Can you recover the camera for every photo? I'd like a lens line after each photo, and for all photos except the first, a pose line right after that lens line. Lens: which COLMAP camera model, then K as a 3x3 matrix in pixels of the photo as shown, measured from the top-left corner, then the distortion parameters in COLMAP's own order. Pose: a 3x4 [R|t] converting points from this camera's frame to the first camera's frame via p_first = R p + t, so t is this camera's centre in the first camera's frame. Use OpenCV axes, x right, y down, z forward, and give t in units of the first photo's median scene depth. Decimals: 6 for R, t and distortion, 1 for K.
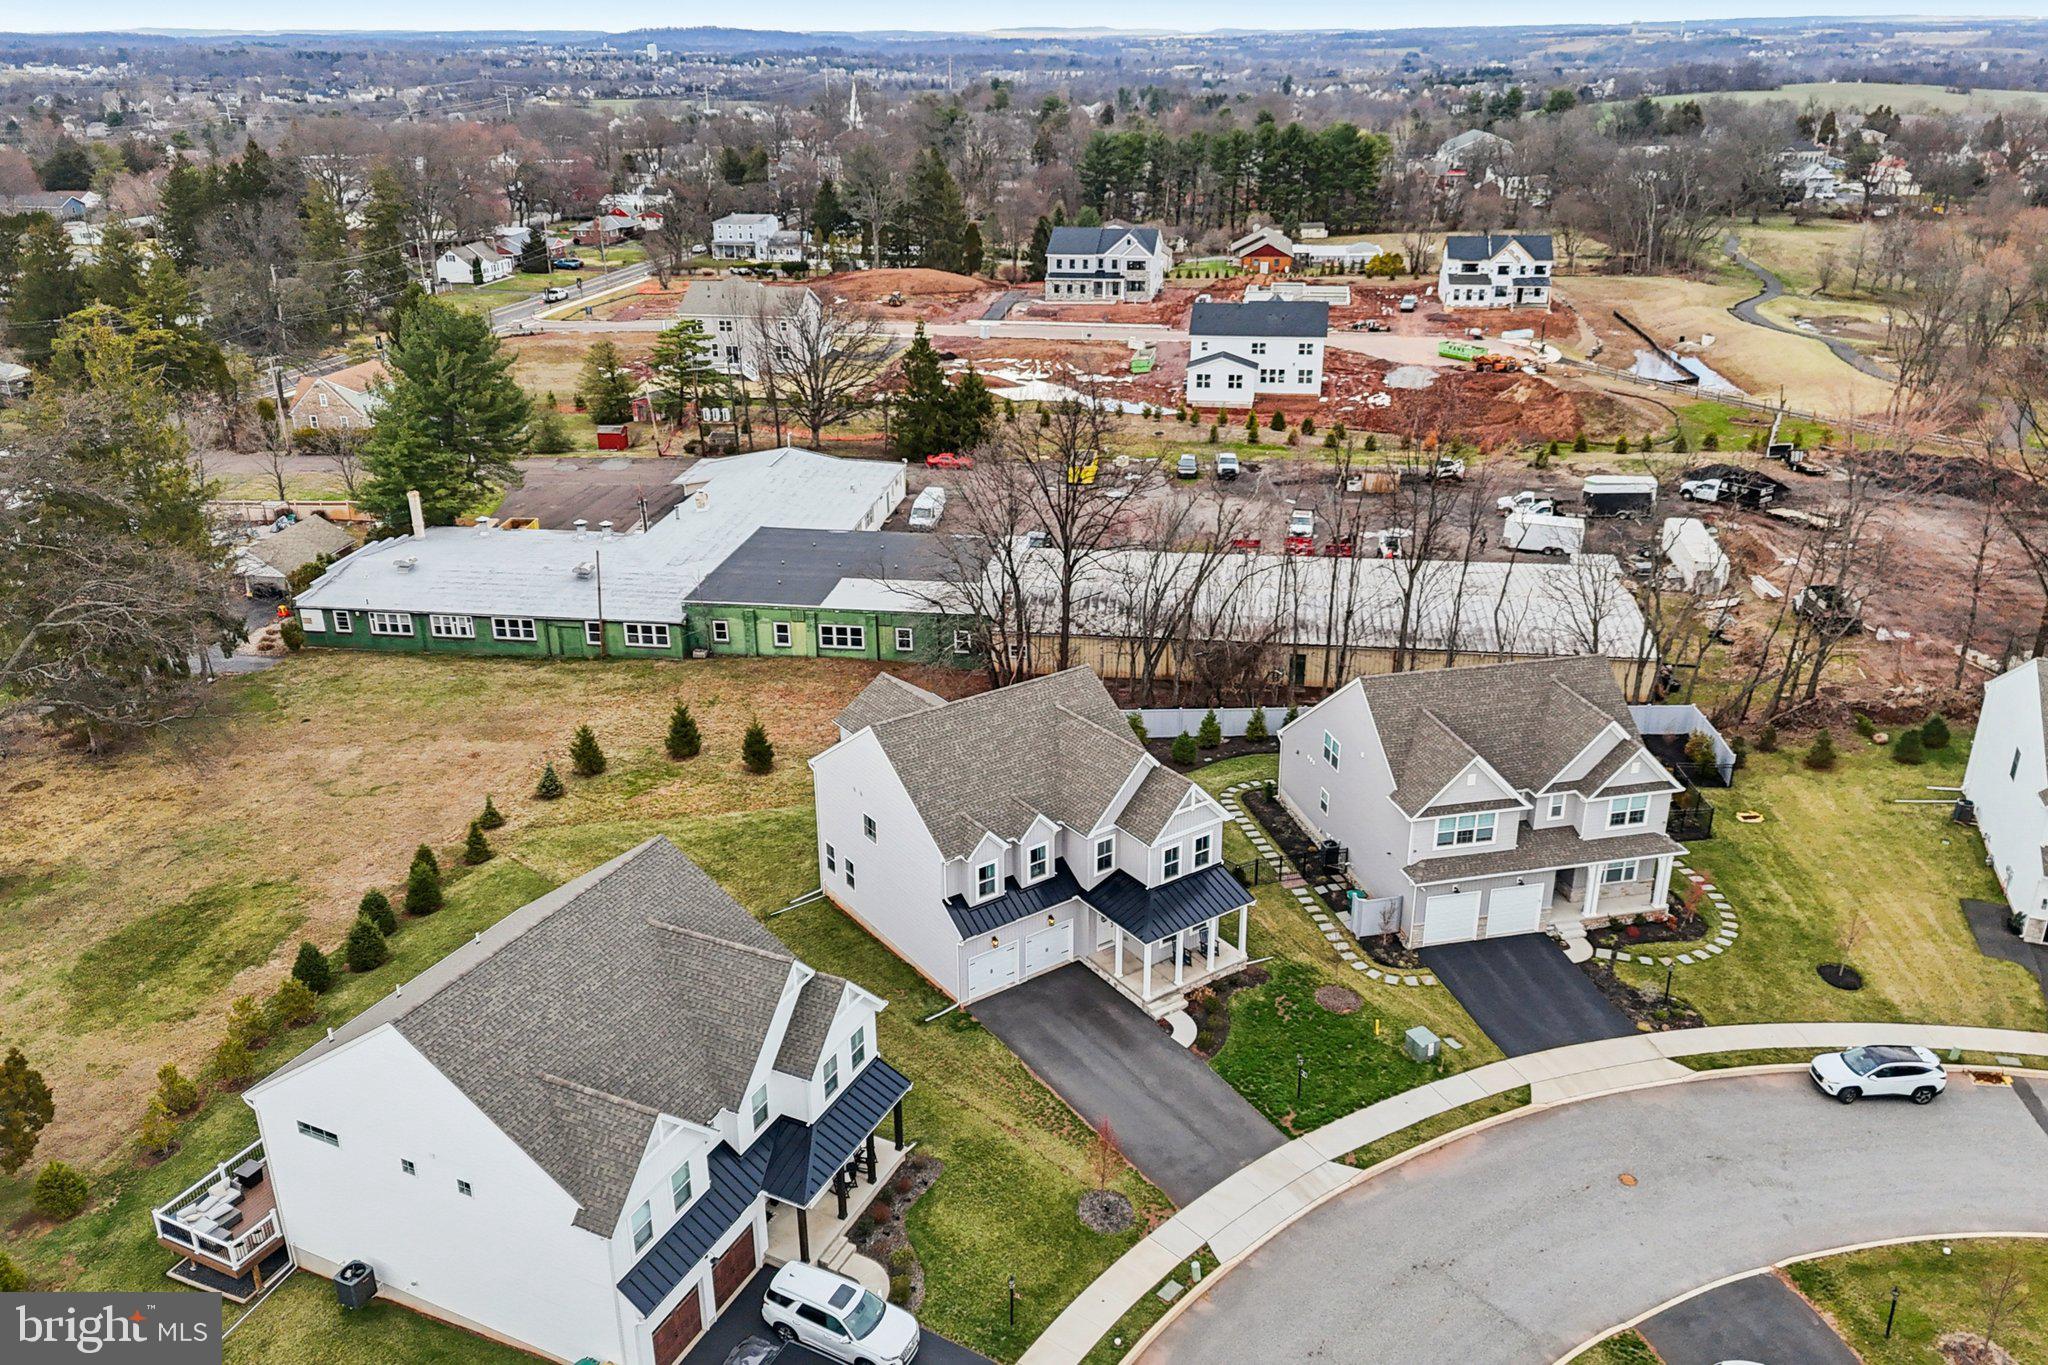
lens RADIAL K [[1535.1, 0, 1024.0], [0, 1535.1, 682.5], [0, 0, 1]] dist [0.084905, -0.083398]
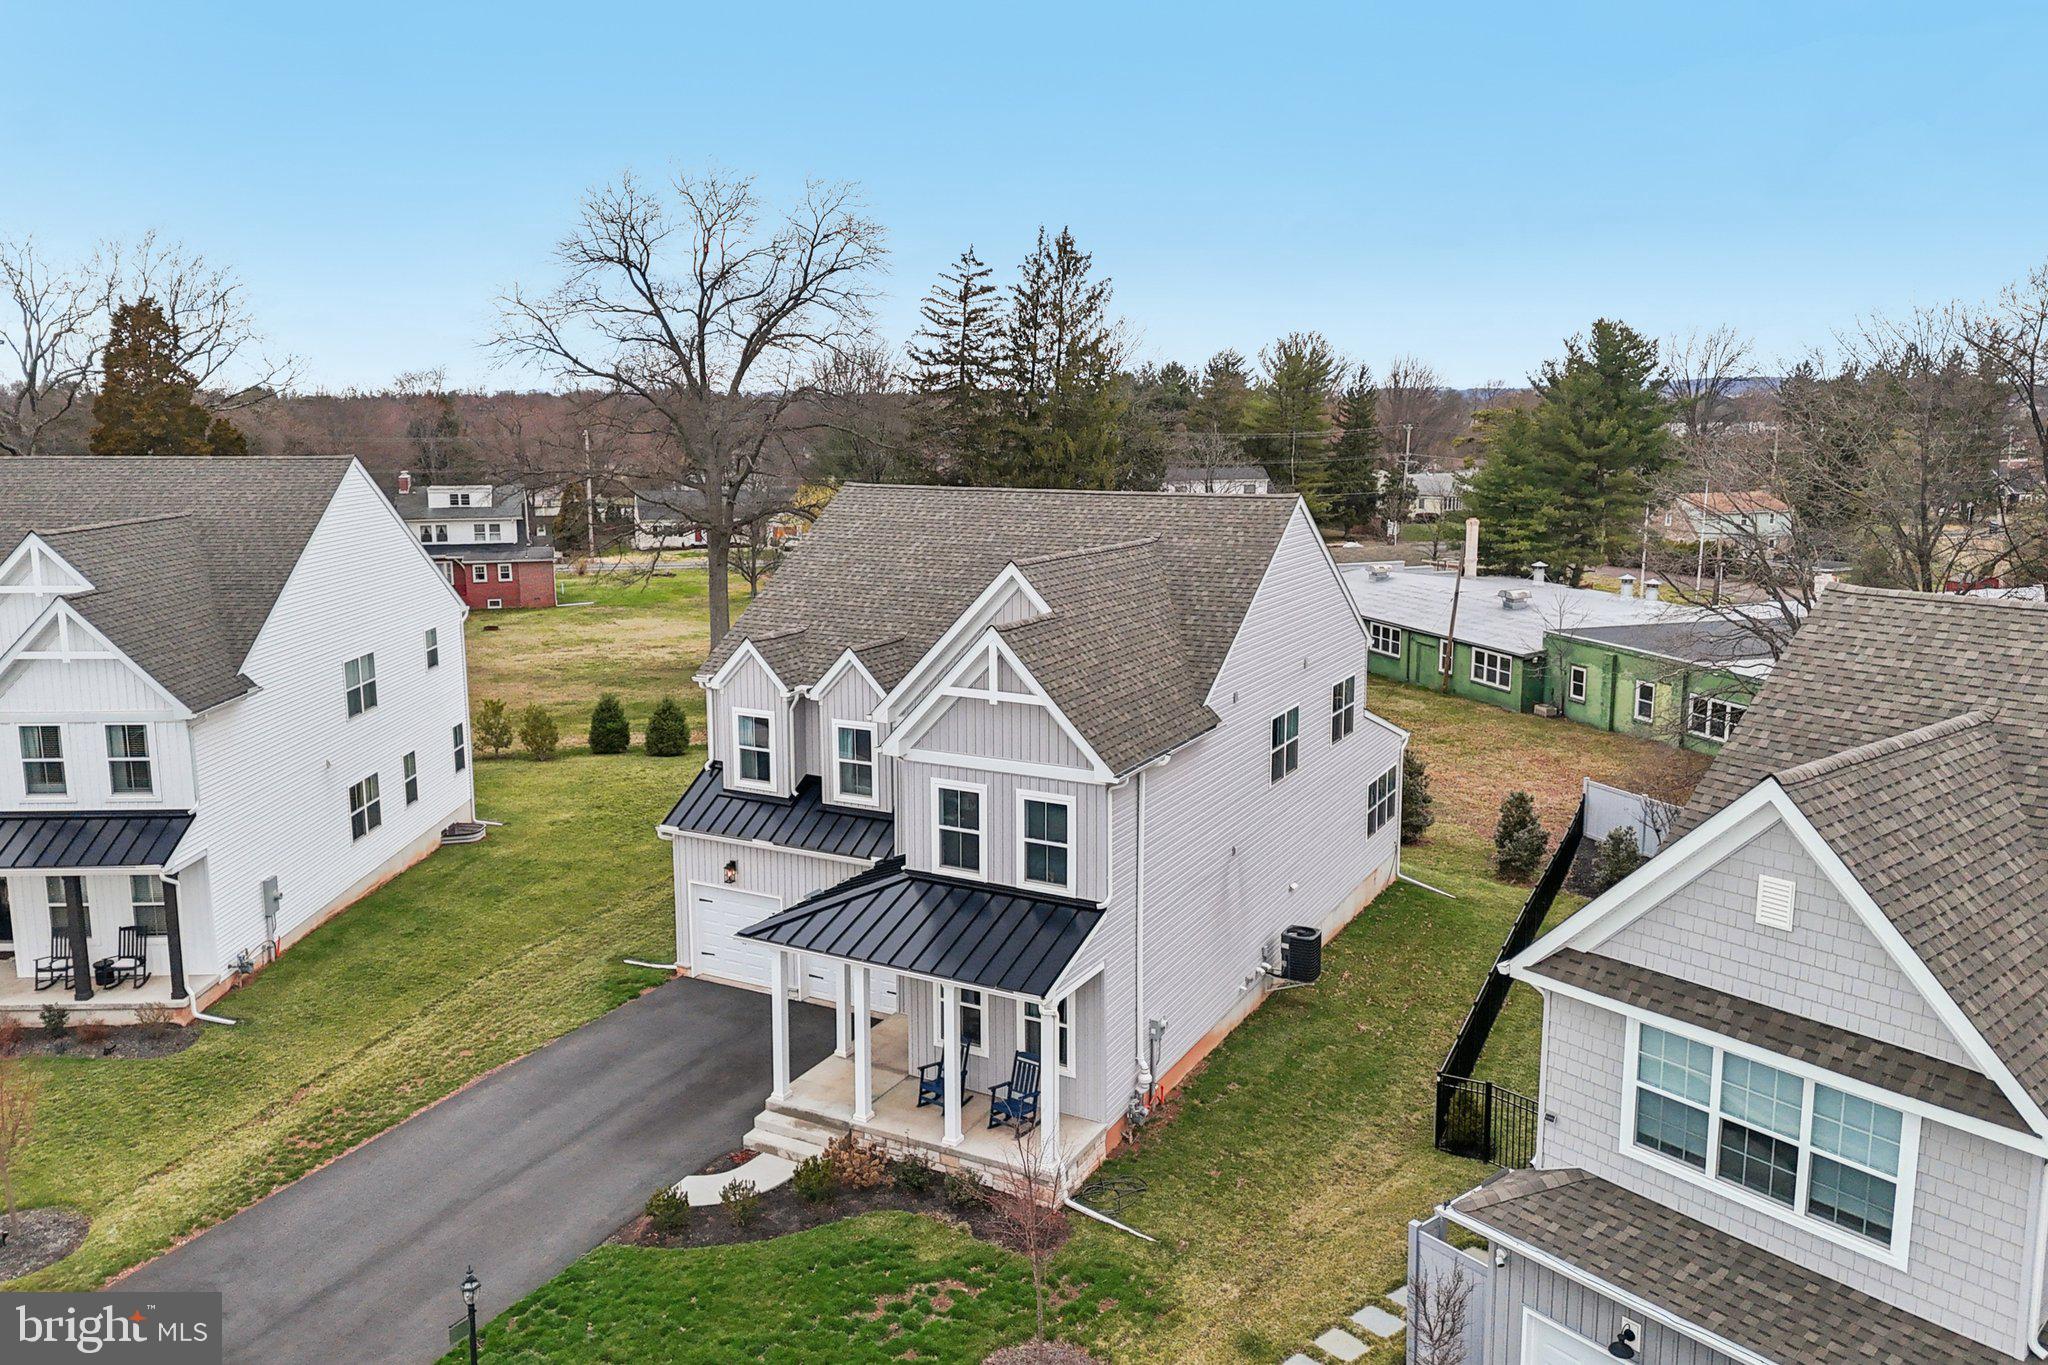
lens RADIAL K [[1511.2, 0, 1023.6], [0, 1511.2, 646.6], [0, 0, 1]] dist [0.073264, -0.062681]
pose [[0.442442, 0.149790, -0.884199, 0.436247], [-0.345303, 0.938389, -0.013814, 0.068667], [0.827654, 0.311429, 0.466906, 0.782633]]
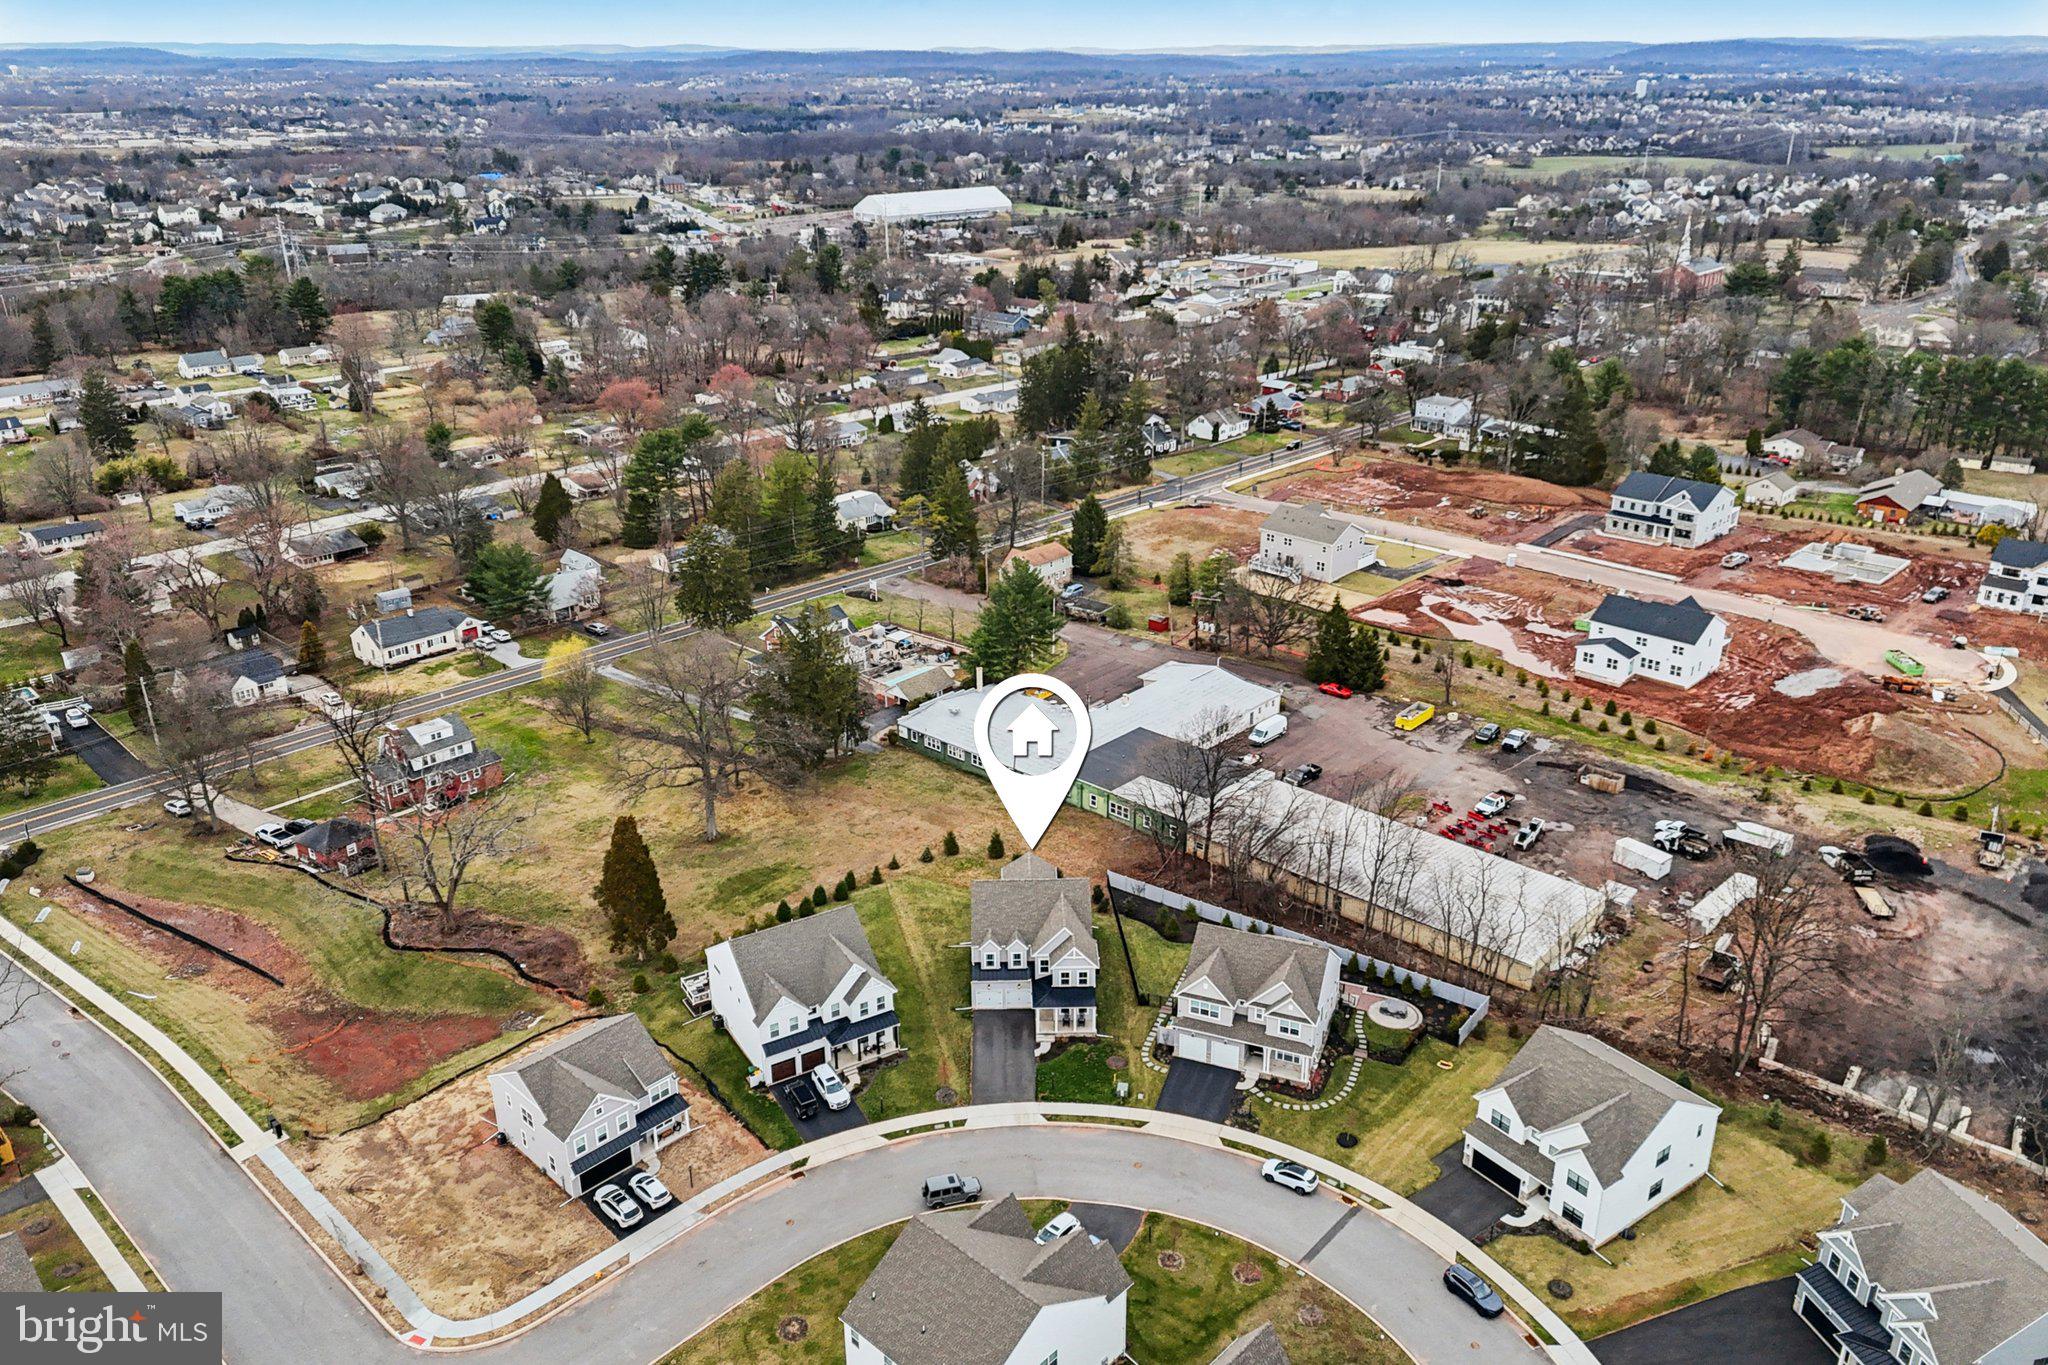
lens RADIAL K [[1512.5, 0, 1024.0], [0, 1512.5, 682.5], [0, 0, 1]] dist [0.083372, -0.078758]
pose [[0.826995, 0.215473, -0.519280, 1.065765], [-0.214525, 0.974698, 0.062799, -0.416134], [0.519672, 0.059464, 0.852294, -0.913998]]
